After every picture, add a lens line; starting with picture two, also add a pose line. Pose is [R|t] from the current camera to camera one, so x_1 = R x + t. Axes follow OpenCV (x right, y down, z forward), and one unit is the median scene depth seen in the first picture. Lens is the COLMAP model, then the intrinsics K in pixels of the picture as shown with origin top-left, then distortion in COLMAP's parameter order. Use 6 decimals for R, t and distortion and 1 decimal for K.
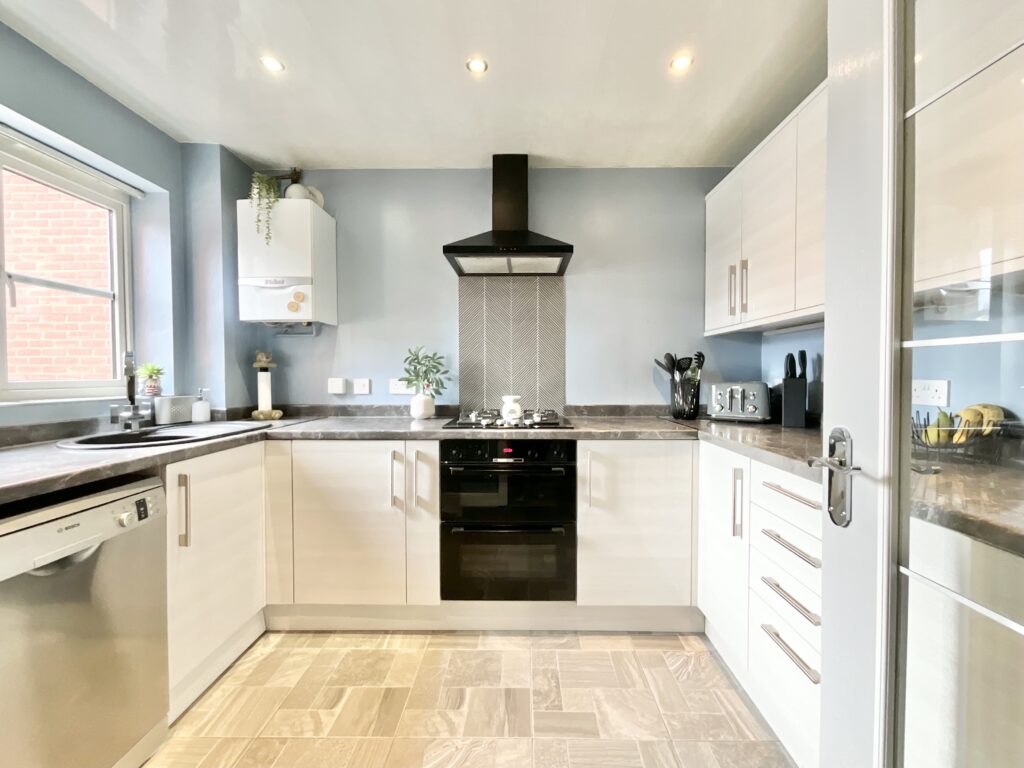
lens RADIAL K [[417.0, 0, 502.0], [0, 417.0, 380.5], [0, 0, 1]] dist [-0.006022, 0.002918]
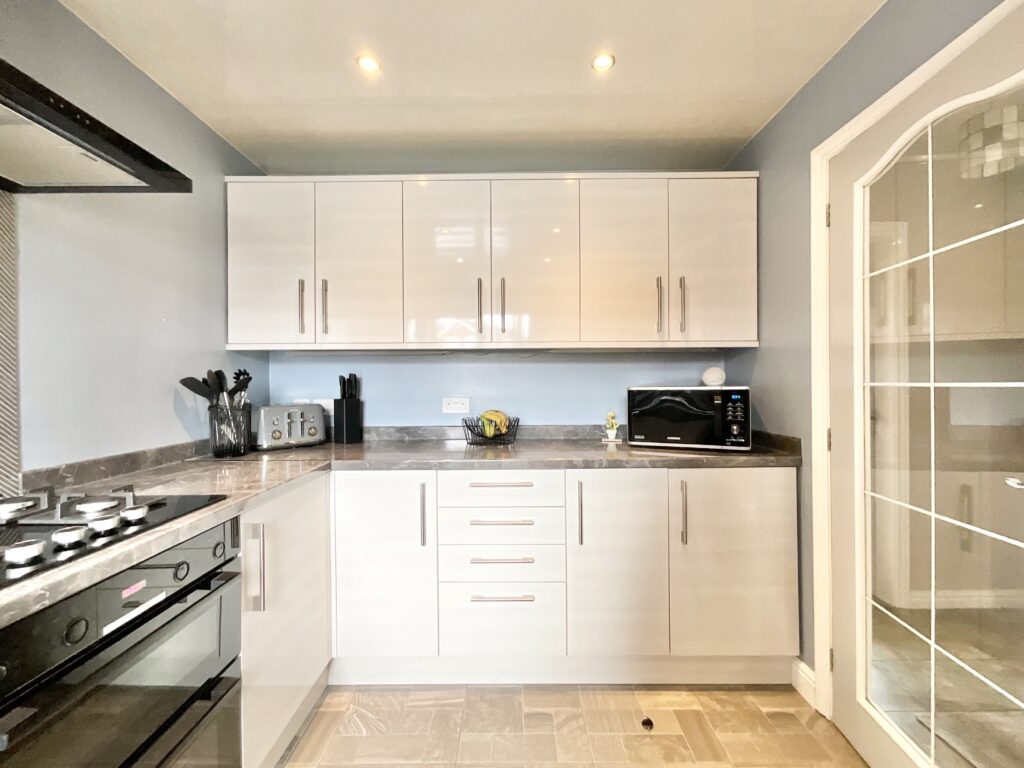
lens RADIAL K [[417.0, 0, 510.5], [0, 417.0, 382.7], [0, 0, 1]] dist [-0.006022, 0.002918]
pose [[-0.046795, 0.005548, 0.998889, -0.400112], [0.017576, 0.999834, -0.004729, -0.034923], [-0.998750, 0.017335, -0.046884, 0.583111]]
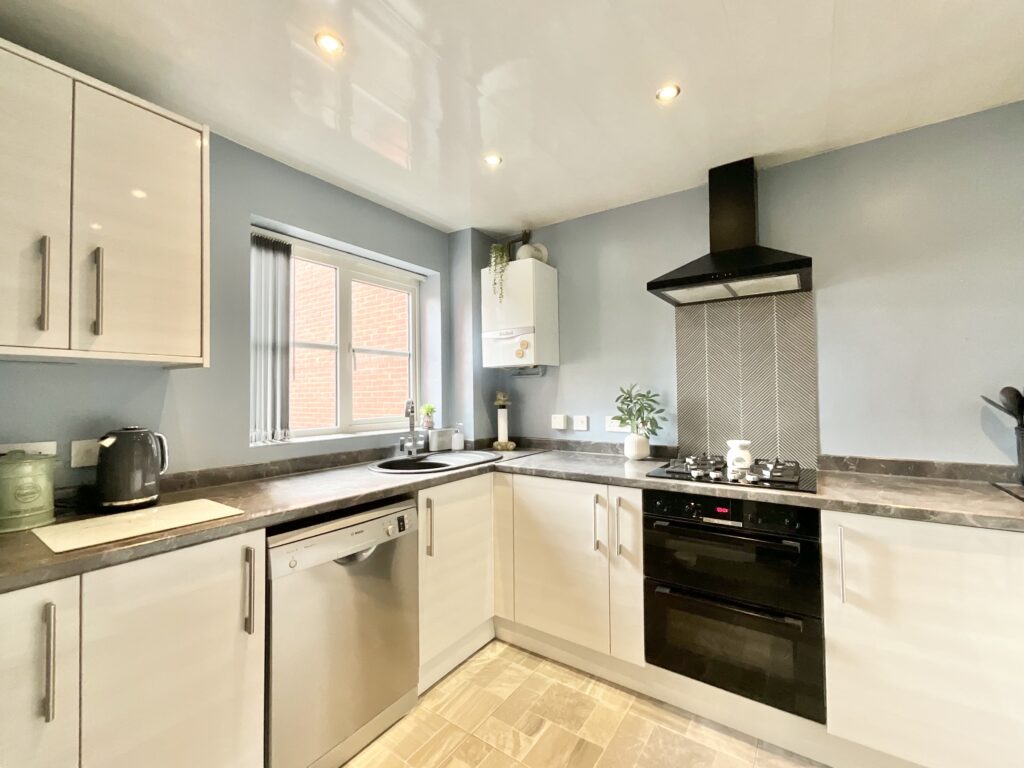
lens RADIAL K [[417.0, 0, 513.2], [0, 417.0, 381.8], [0, 0, 1]] dist [-0.006022, 0.002918]
pose [[0.835451, -0.026914, -0.548906, 0.124752], [0.006651, 0.999222, -0.038871, -0.062255], [0.549525, 0.028824, 0.834980, 0.038535]]
